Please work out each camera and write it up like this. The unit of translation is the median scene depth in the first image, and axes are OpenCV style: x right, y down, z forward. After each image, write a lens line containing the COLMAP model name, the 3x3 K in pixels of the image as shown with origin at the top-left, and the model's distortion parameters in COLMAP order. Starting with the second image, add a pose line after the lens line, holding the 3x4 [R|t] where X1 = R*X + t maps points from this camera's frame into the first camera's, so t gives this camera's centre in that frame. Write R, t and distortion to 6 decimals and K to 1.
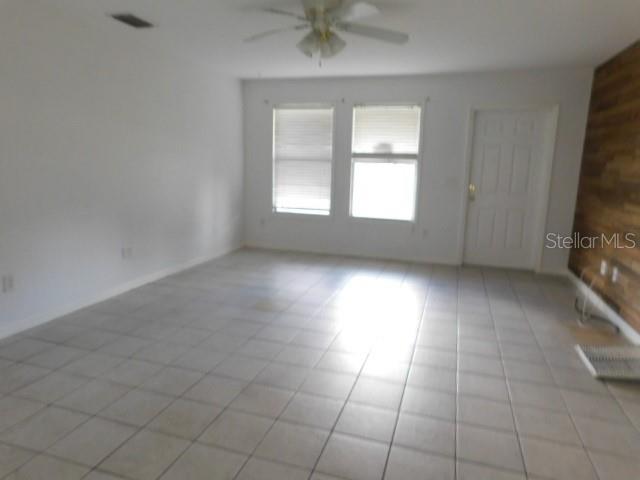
lens RADIAL K [[433.8, 0, 321.7], [0, 433.8, 240.4], [0, 0, 1]] dist [-0.019426, 0.014003]
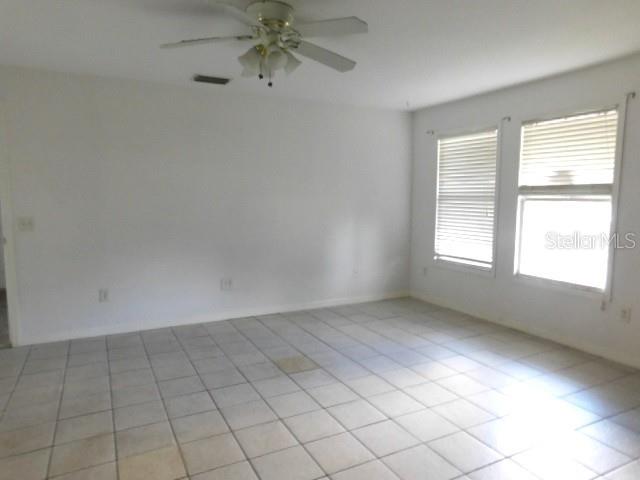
lens RADIAL K [[433.8, 0, 320.2], [0, 433.8, 239.2], [0, 0, 1]] dist [-0.019426, 0.014003]
pose [[0.705870, 0.045005, -0.706910, 0.347109], [-0.112960, 0.992360, -0.049616, -0.041423], [0.699276, 0.114875, 0.705561, 0.265730]]
